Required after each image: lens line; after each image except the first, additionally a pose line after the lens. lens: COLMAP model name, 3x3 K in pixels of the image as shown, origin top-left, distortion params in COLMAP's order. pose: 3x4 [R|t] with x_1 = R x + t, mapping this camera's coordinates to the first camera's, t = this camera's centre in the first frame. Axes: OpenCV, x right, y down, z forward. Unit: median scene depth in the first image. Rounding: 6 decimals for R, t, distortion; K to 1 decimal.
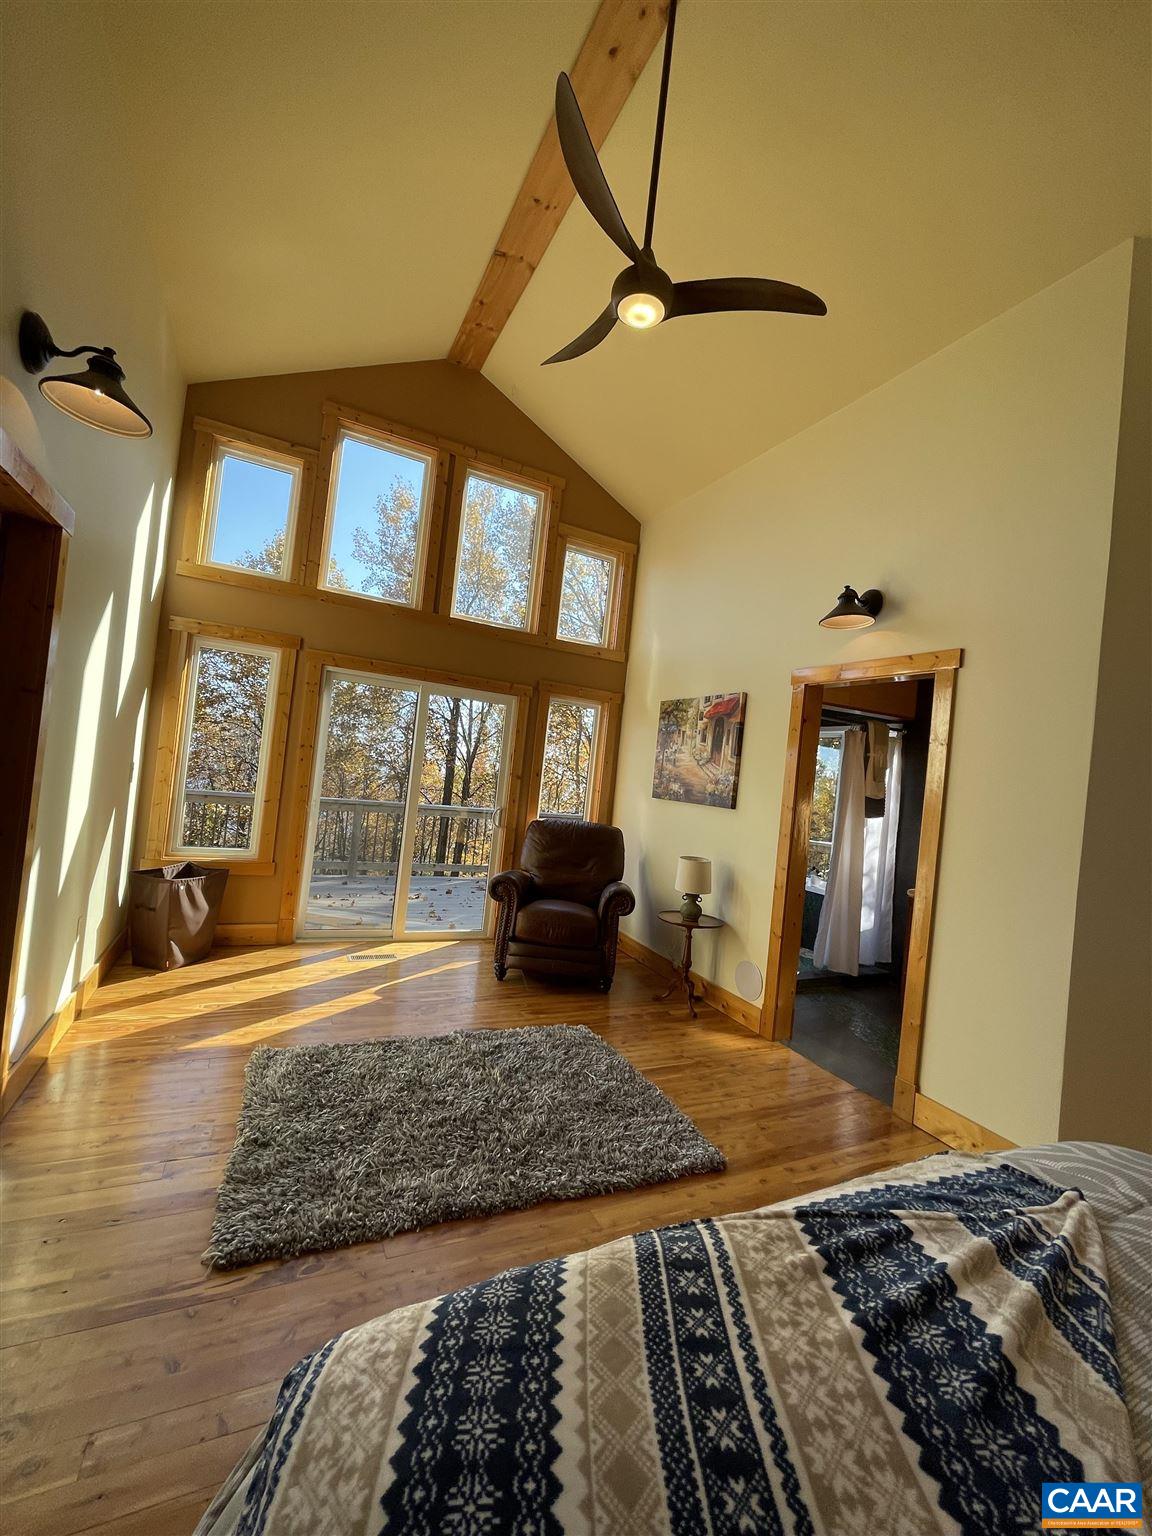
lens RADIAL K [[624.3, 0, 580.6], [0, 624.3, 763.1], [0, 0, 1]] dist [-0.010357, 0.006389]
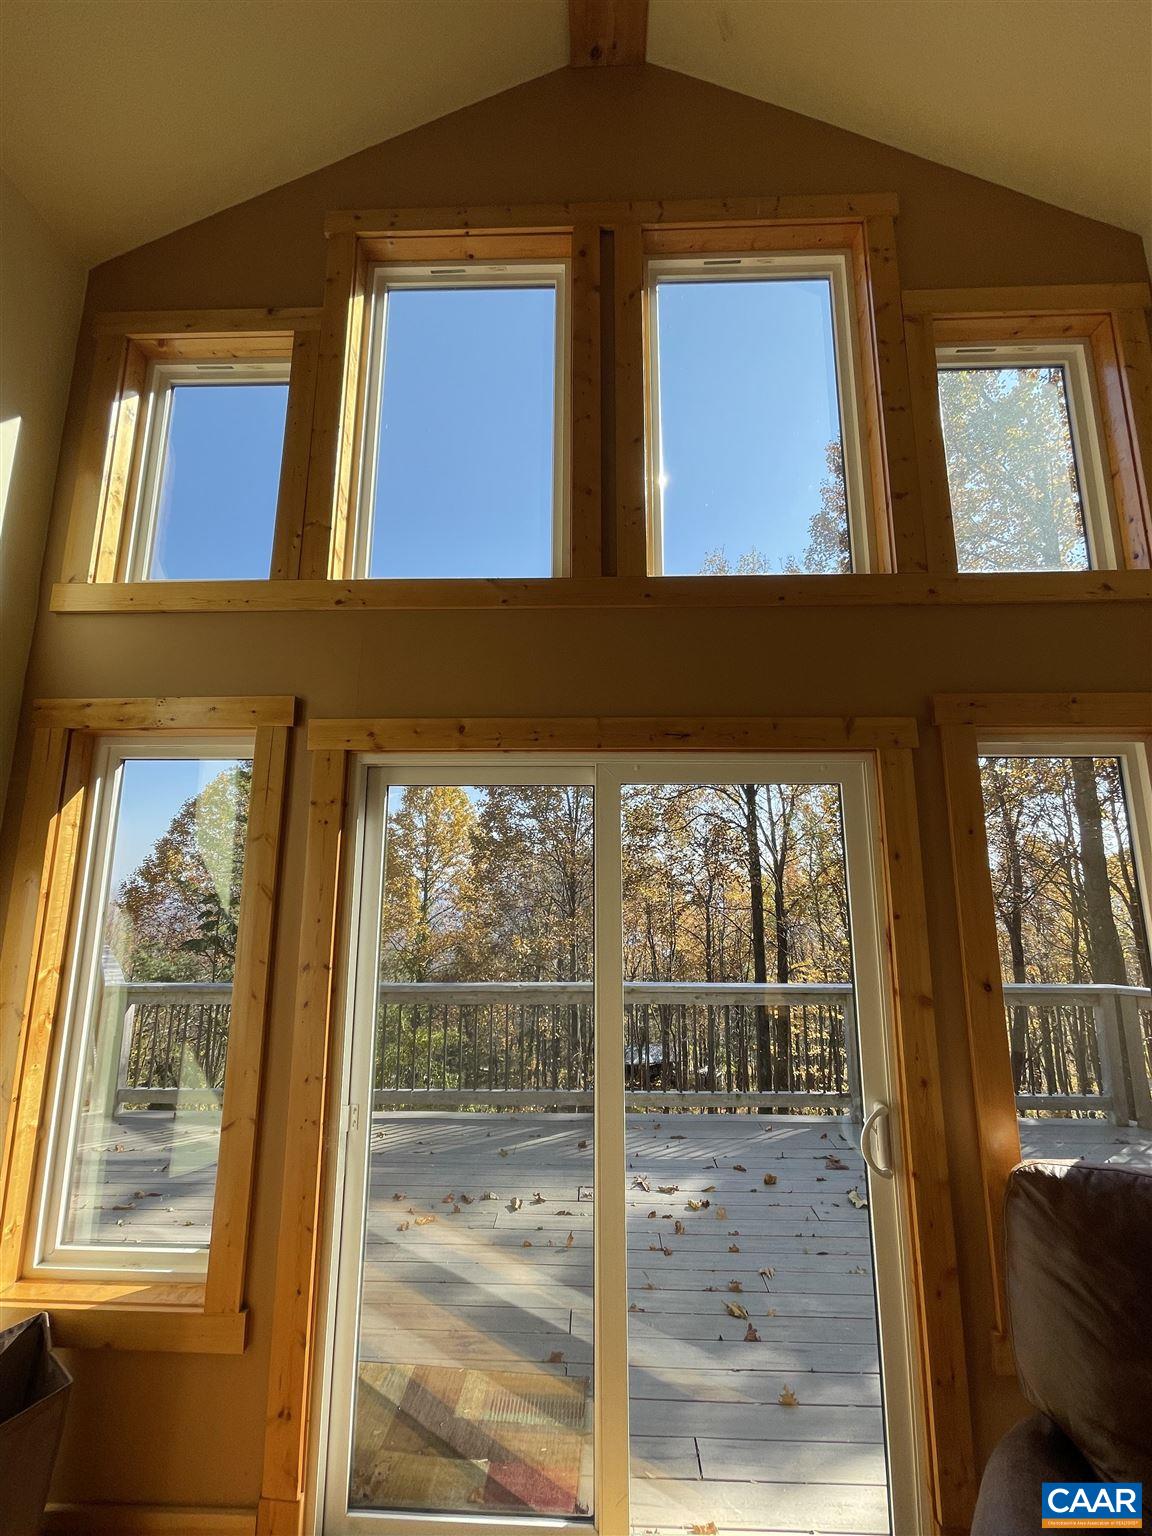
lens RADIAL K [[624.5, 0, 574.8], [0, 624.5, 764.3], [0, 0, 1]] dist [-0.000743, -0.000381]
pose [[0.877865, -0.176541, -0.445180, -0.031439], [0.097588, 0.976014, -0.194612, -0.016849], [0.468859, 0.127398, 0.874037, 0.210677]]
